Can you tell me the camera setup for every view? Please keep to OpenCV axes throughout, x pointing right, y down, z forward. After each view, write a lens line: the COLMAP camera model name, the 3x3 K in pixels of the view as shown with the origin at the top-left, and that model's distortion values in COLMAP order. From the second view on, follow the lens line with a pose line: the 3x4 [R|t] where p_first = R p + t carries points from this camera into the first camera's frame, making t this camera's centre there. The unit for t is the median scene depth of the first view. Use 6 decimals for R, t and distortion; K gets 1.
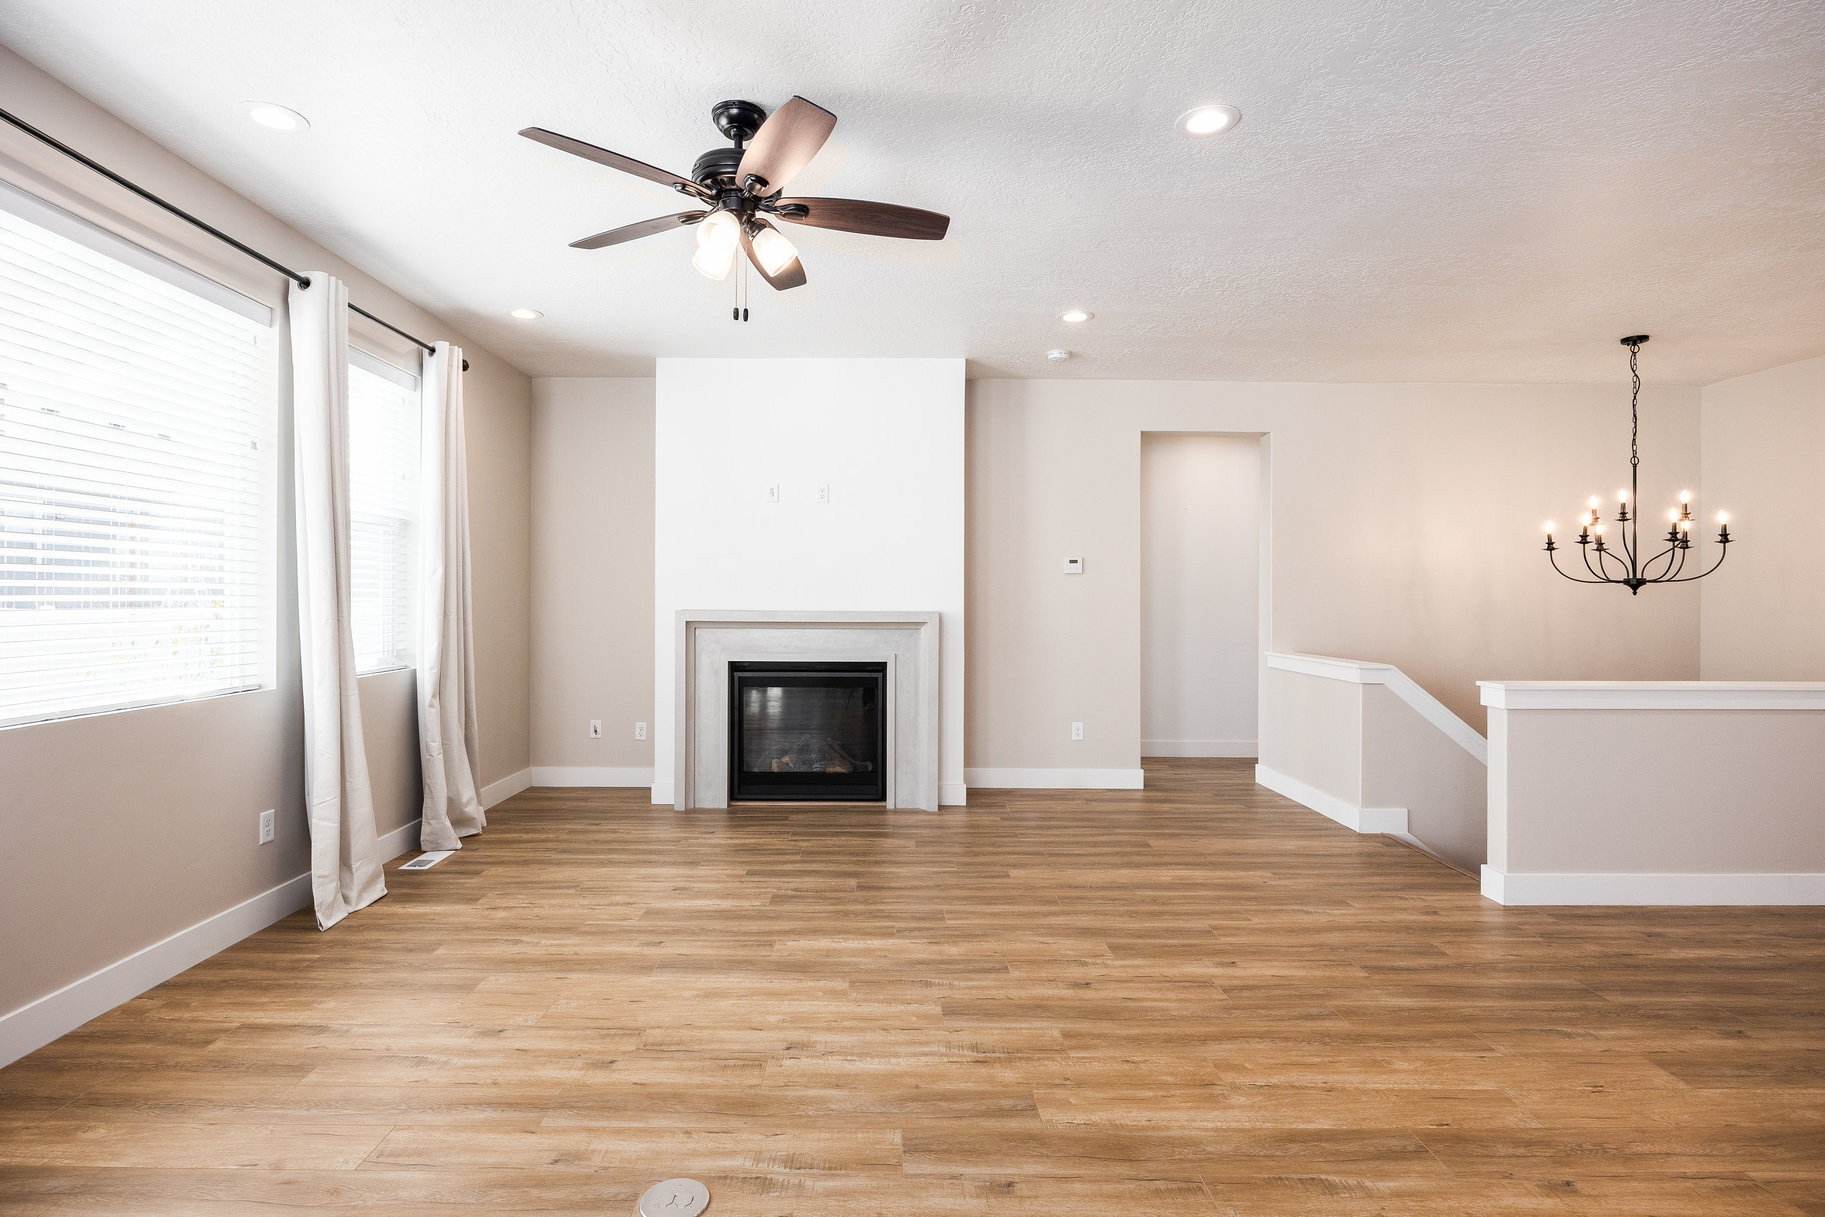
lens RADIAL K [[904.7, 0, 875.2], [0, 904.7, 599.6], [0, 0, 1]] dist [-0.002592, -0.000611]
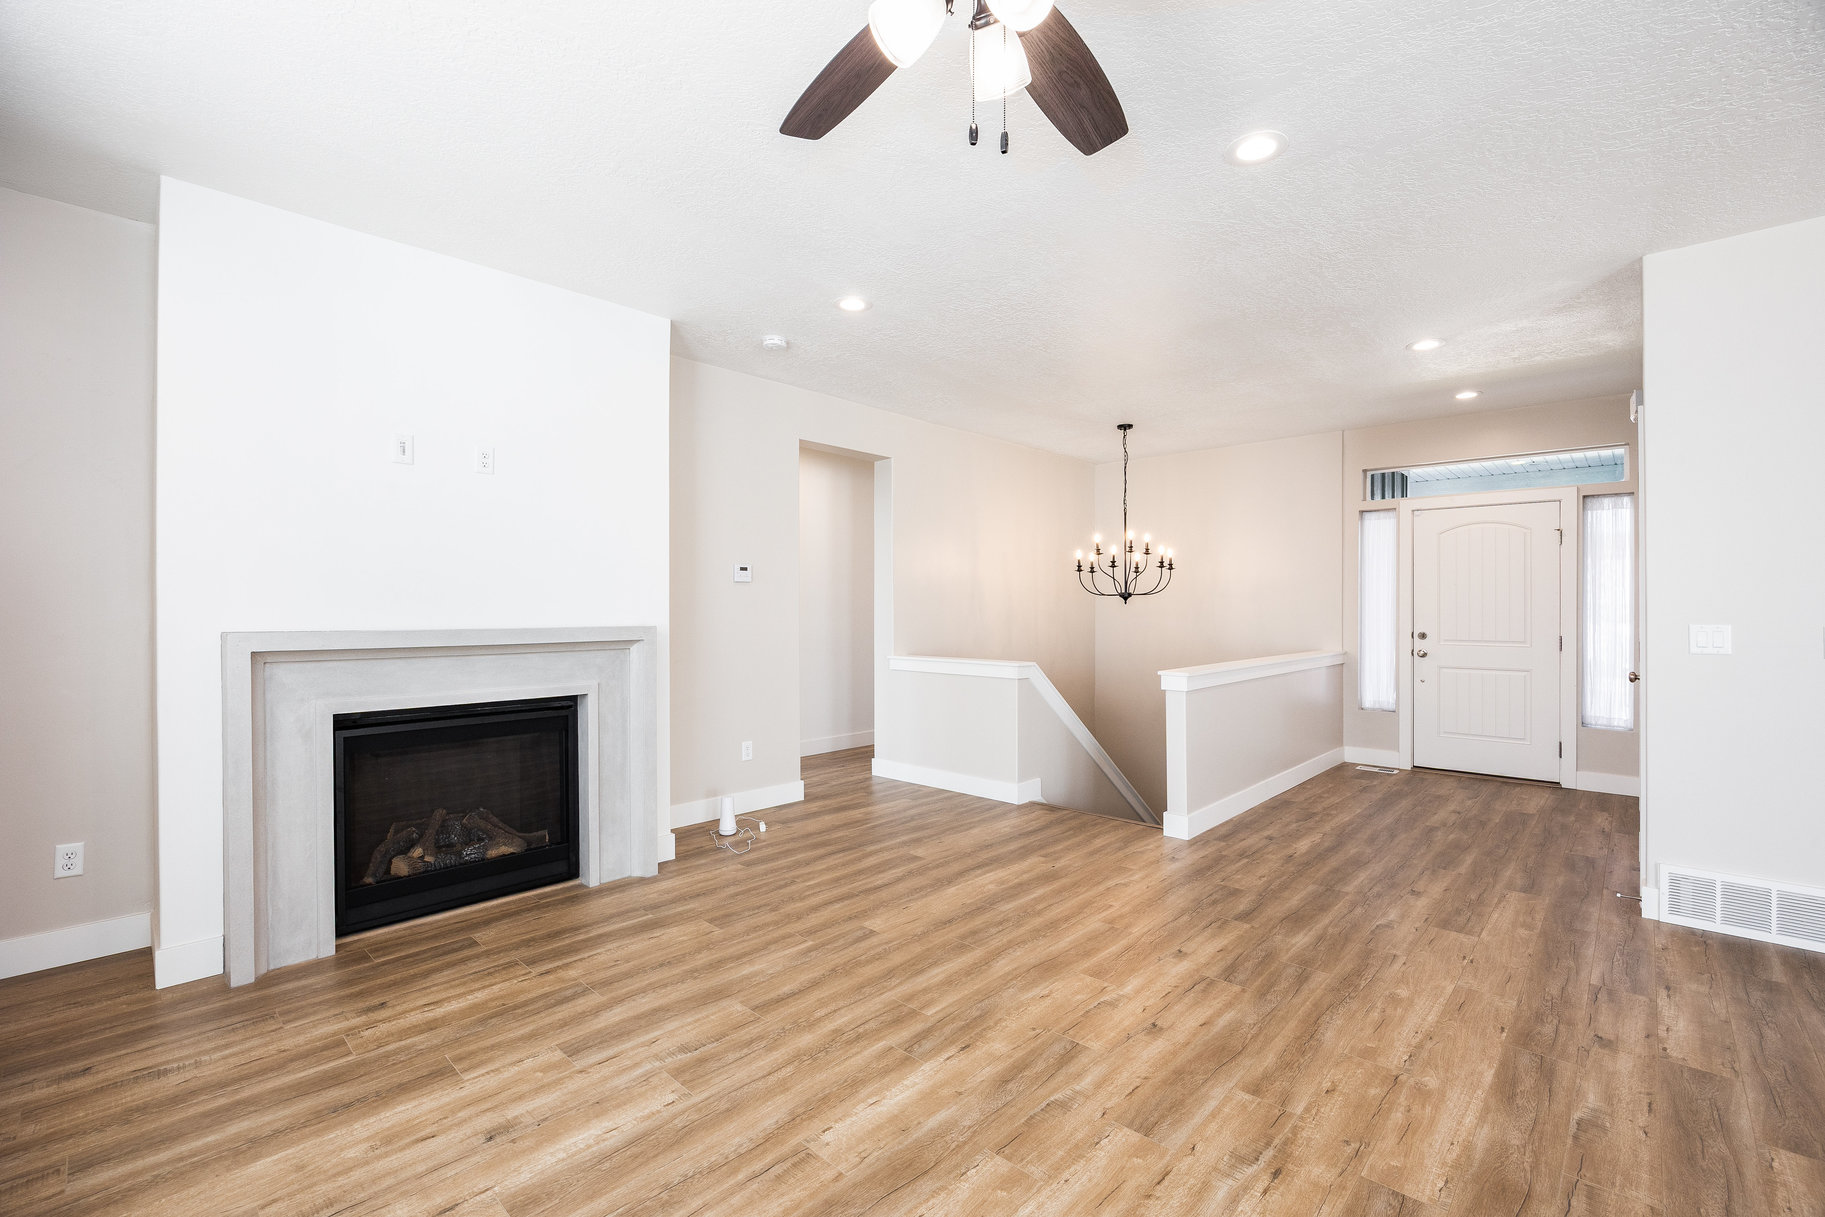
lens RADIAL K [[798.5, 0, 924.7], [0, 798.5, 609.5], [0, 0, 1]] dist [-0.014246, 0.000394]
pose [[0.675476, -0.006722, 0.737352, -0.400874], [0.005491, 0.999977, 0.004087, -0.004397], [-0.737362, 0.001288, 0.675497, 0.478800]]
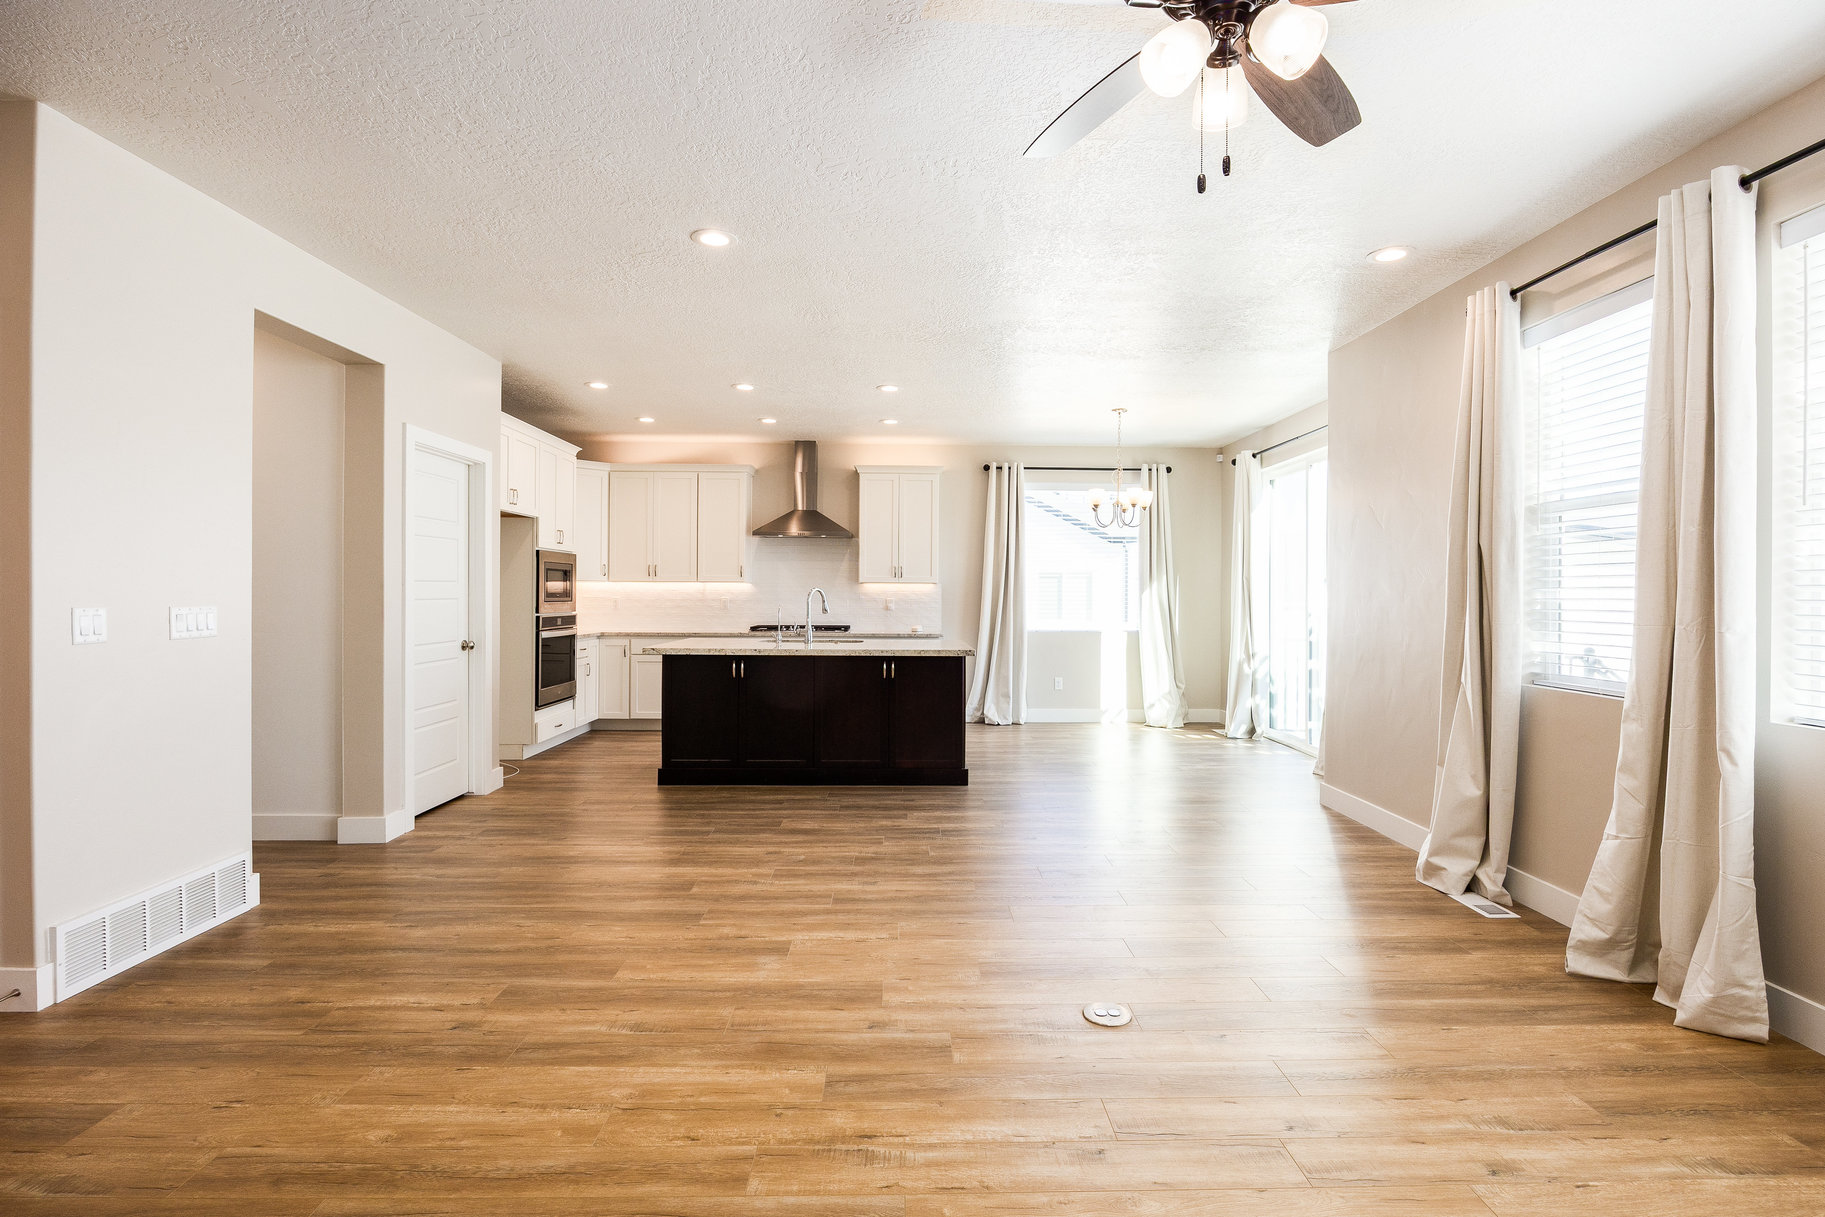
lens RADIAL K [[873.8, 0, 911.3], [0, 873.8, 597.3], [0, 0, 1]] dist [-0.014892, 0.000653]
pose [[-0.999750, -0.006360, -0.021417, 0.061082], [-0.006527, 0.999949, 0.007765, -0.003193], [0.021367, 0.007903, -0.999740, 1.161098]]
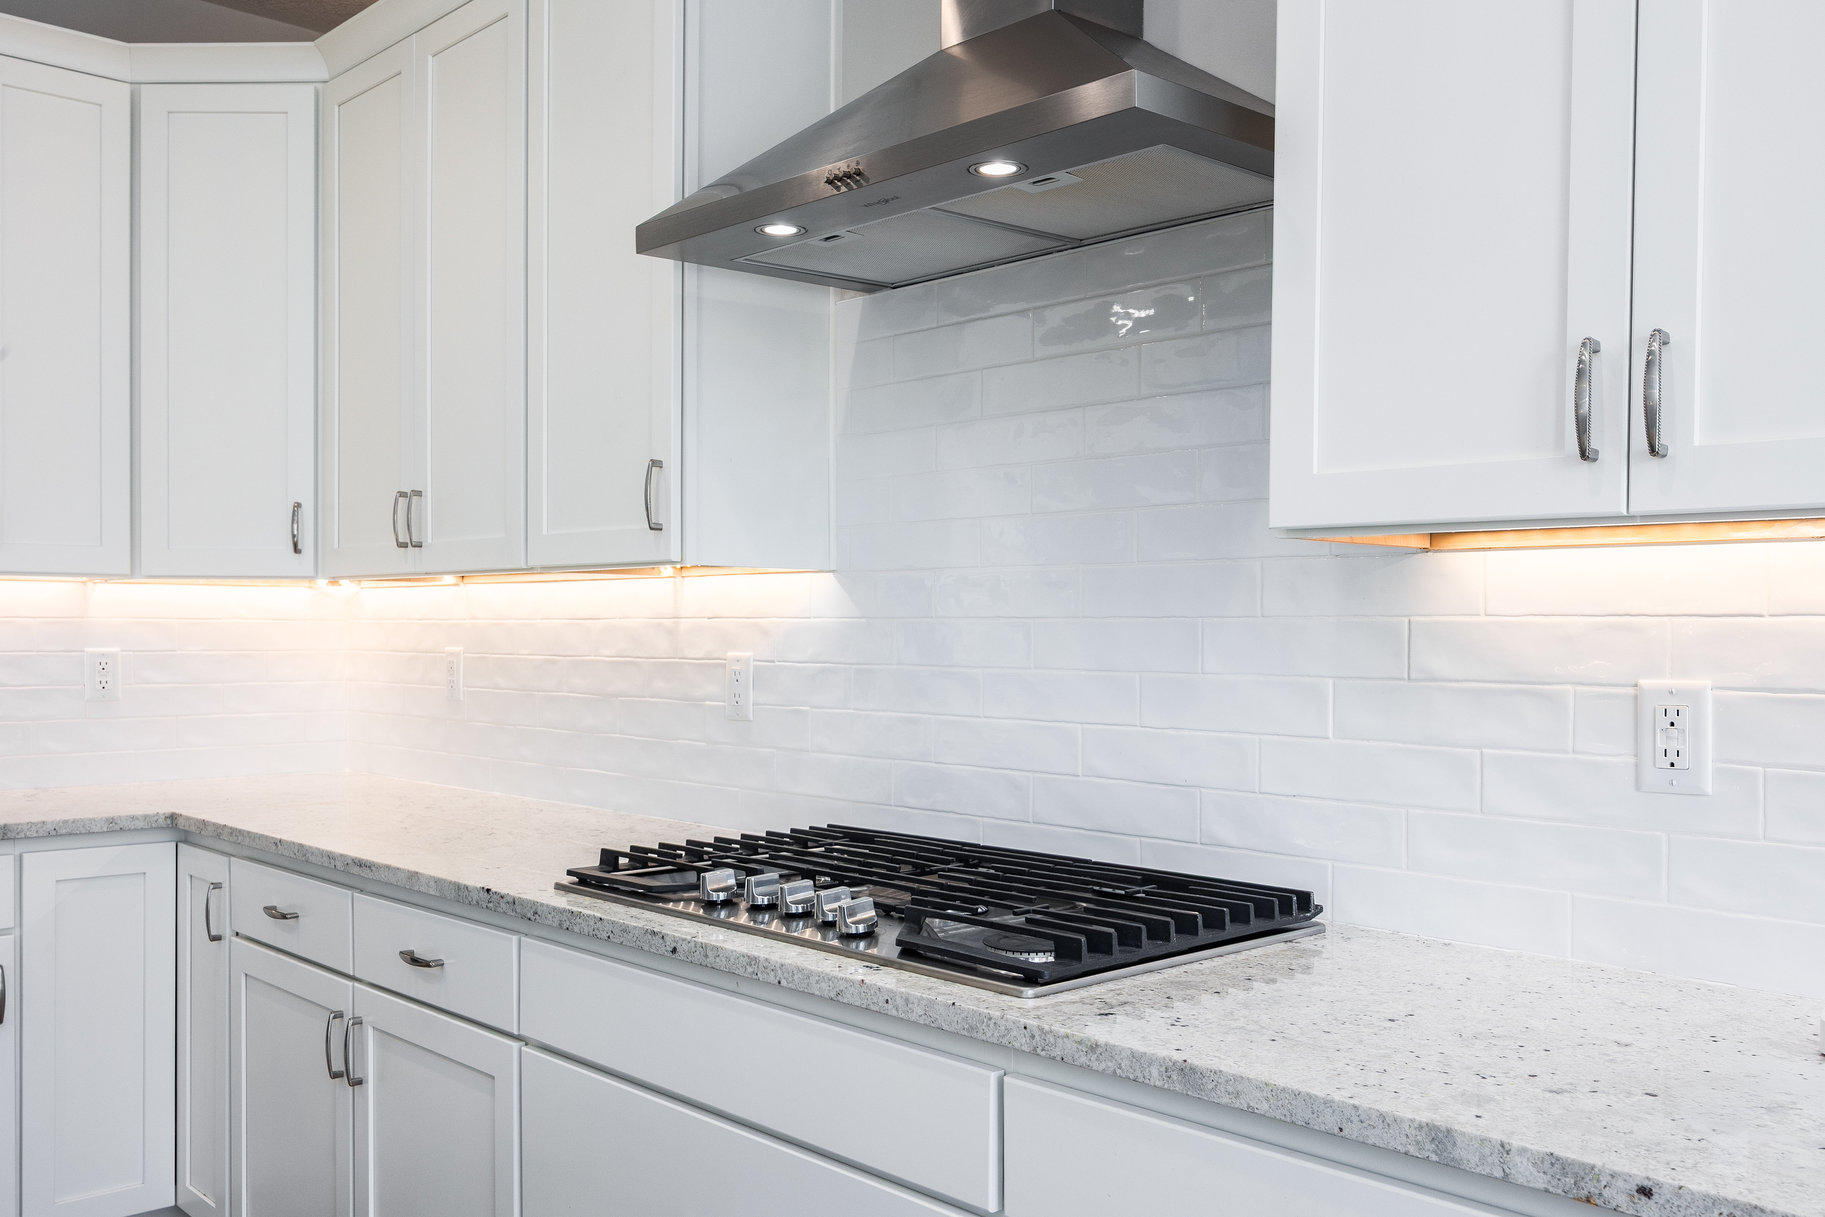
lens RADIAL K [[1603.1, 0, 916.1], [0, 1603.1, 646.8], [0, 0, 1]] dist [0.011426, 0.000156]
pose [[-0.694675, -0.014293, 0.719182, -0.102713], [-0.003510, 0.999858, 0.016480, 0.001275], [-0.719315, 0.008924, -0.694627, -0.604176]]
